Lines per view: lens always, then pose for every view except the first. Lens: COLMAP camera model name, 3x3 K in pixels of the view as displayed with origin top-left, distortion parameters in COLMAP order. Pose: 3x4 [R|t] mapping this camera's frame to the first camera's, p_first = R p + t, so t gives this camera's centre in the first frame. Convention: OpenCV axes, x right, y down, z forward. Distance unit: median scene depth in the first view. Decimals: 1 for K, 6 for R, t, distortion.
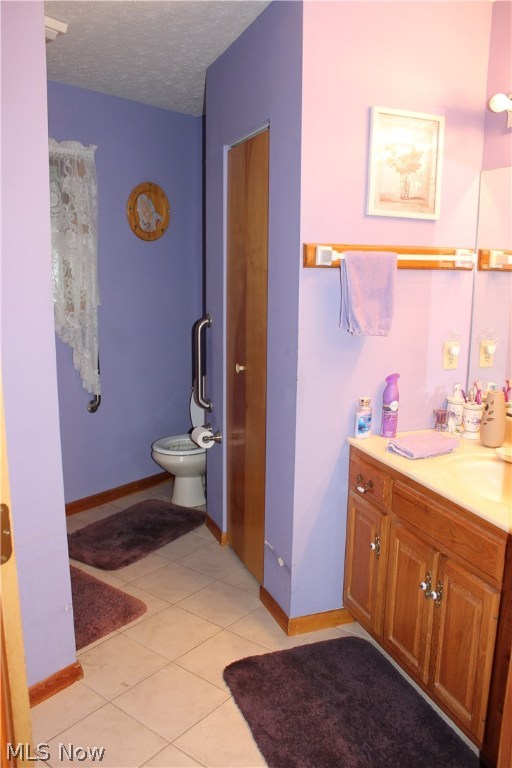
lens RADIAL K [[636.6, 0, 256.0], [0, 636.6, 384.0], [0, 0, 1]] dist [-0.173520, 0.156566]
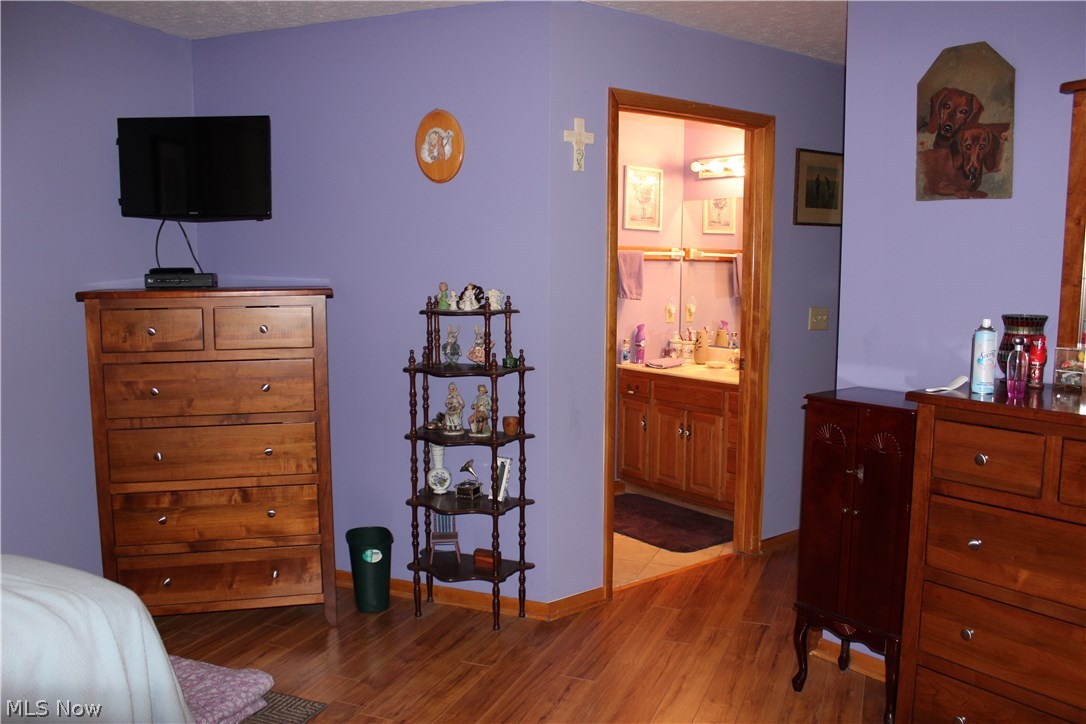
lens RADIAL K [[900.3, 0, 545.1], [0, 900.3, 374.4], [0, 0, 1]] dist [-0.173520, 0.156566]
pose [[0.956414, -0.043043, 0.288823, -0.704848], [0.061773, 0.996515, -0.056046, 0.231417], [-0.285404, 0.071445, 0.955741, -1.157171]]
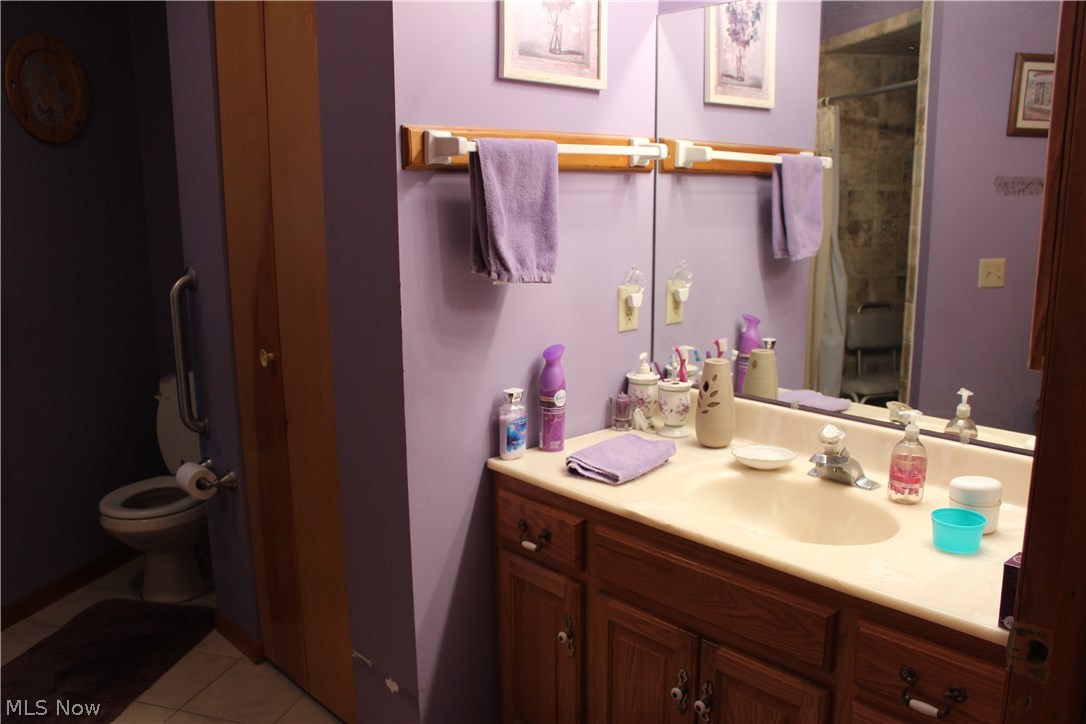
lens RADIAL K [[900.3, 0, 545.1], [0, 900.3, 374.4], [0, 0, 1]] dist [-0.173520, 0.156566]
pose [[0.925120, -0.092917, 0.368129, -0.108526], [0.086789, 0.995673, 0.033206, -0.017707], [-0.369622, 0.001230, 0.929181, 0.209154]]
